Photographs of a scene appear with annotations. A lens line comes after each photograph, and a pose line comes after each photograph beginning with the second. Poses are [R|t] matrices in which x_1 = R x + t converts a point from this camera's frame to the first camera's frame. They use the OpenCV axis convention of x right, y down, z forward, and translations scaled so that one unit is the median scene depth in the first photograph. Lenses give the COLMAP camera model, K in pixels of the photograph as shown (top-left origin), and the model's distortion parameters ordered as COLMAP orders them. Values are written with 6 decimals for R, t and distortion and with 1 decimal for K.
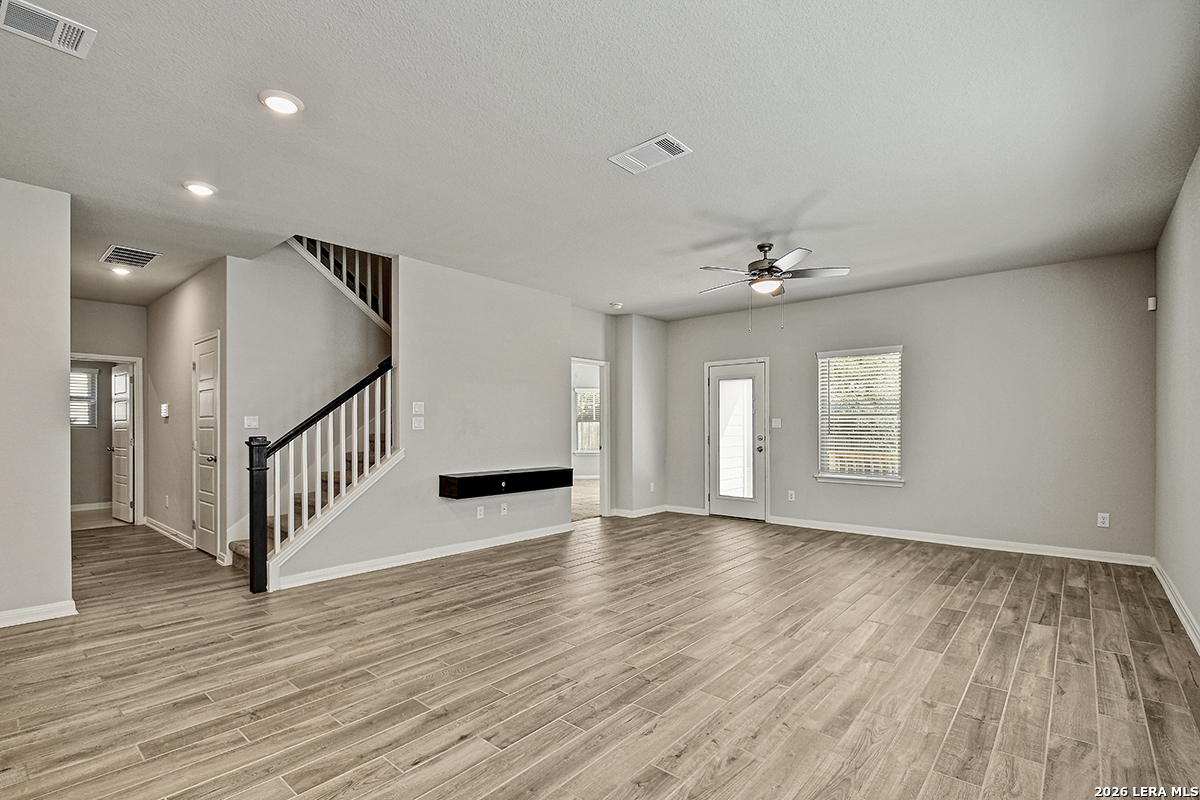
lens RADIAL K [[548.1, 0, 588.1], [0, 548.1, 444.5], [0, 0, 1]] dist [0.007705, -0.009266]
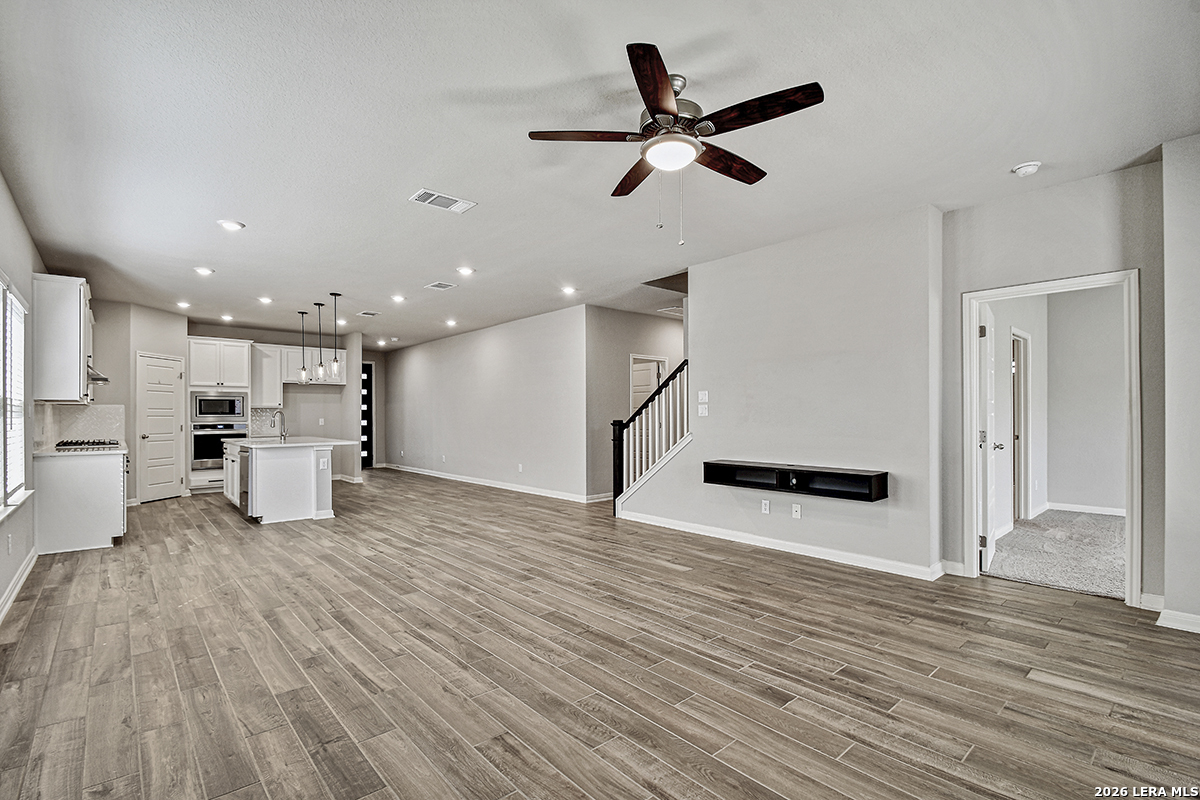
lens RADIAL K [[548.1, 0, 601.8], [0, 548.1, 408.3], [0, 0, 1]] dist [0.007705, -0.009266]
pose [[-0.115011, -0.010824, -0.993305, 0.916488], [-0.026748, 0.999612, -0.007795, -0.031693], [0.993004, 0.025672, -0.115256, 1.023412]]
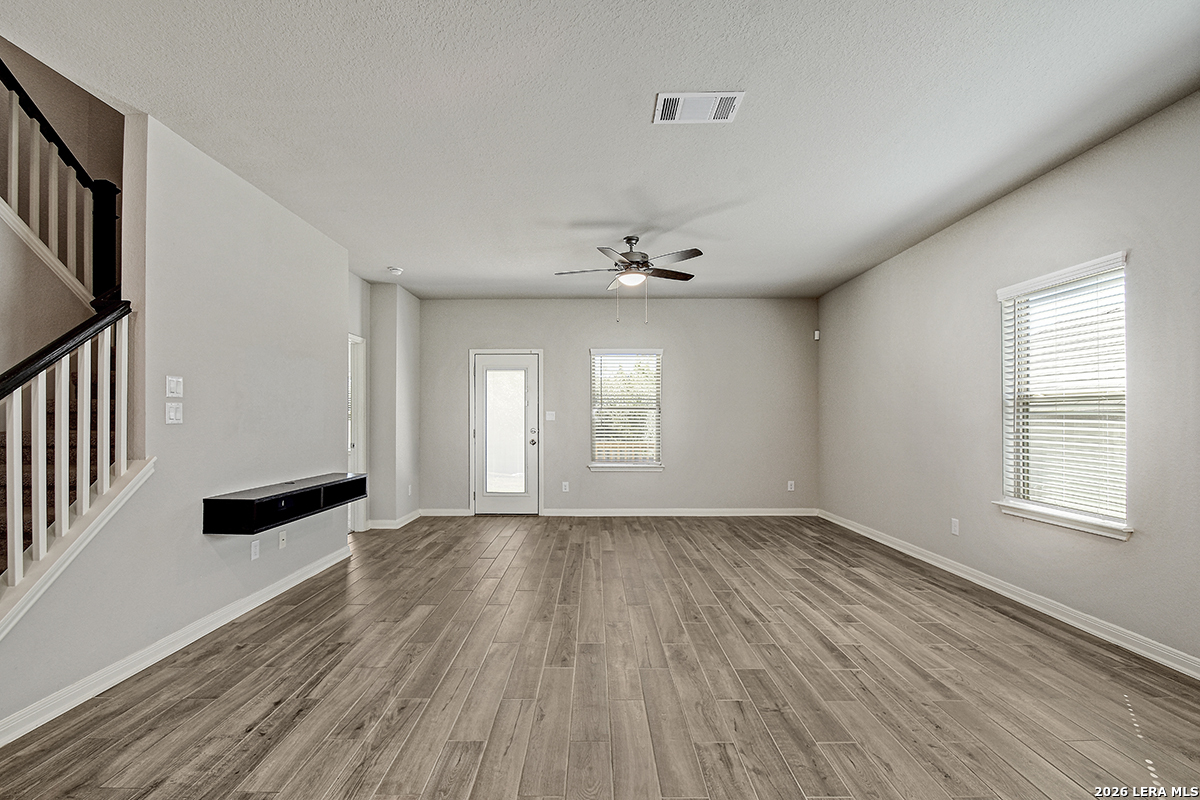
lens RADIAL K [[548.1, 0, 584.7], [0, 548.1, 419.7], [0, 0, 1]] dist [0.007705, -0.009266]
pose [[0.760684, -0.000071, 0.649122, -0.397758], [0.021280, 0.999465, -0.024828, -0.007295], [-0.648773, 0.032700, 0.760279, 0.304789]]
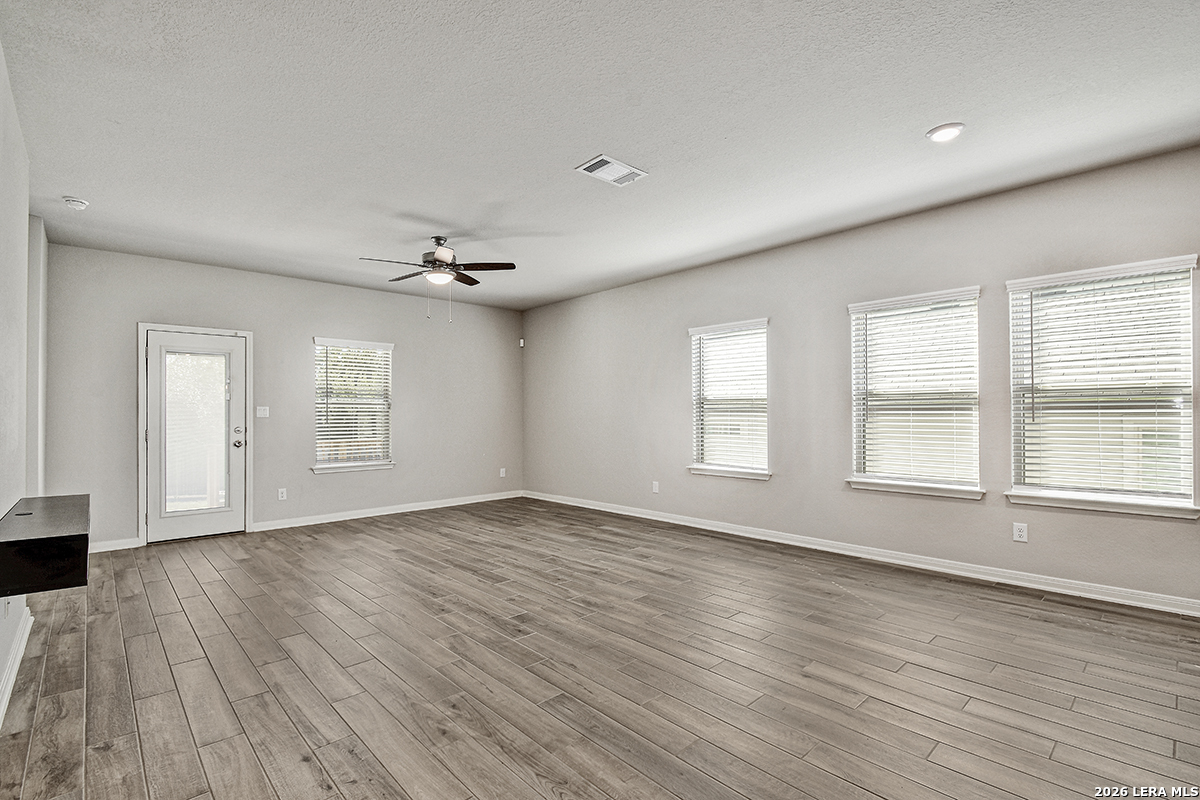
lens RADIAL K [[548.1, 0, 590.9], [0, 548.1, 418.9], [0, 0, 1]] dist [0.007705, -0.009266]
pose [[0.110384, -0.008387, 0.993854, -0.680459], [0.040637, 0.999166, 0.003919, -0.015856], [-0.993058, 0.039954, 0.110633, 0.620787]]
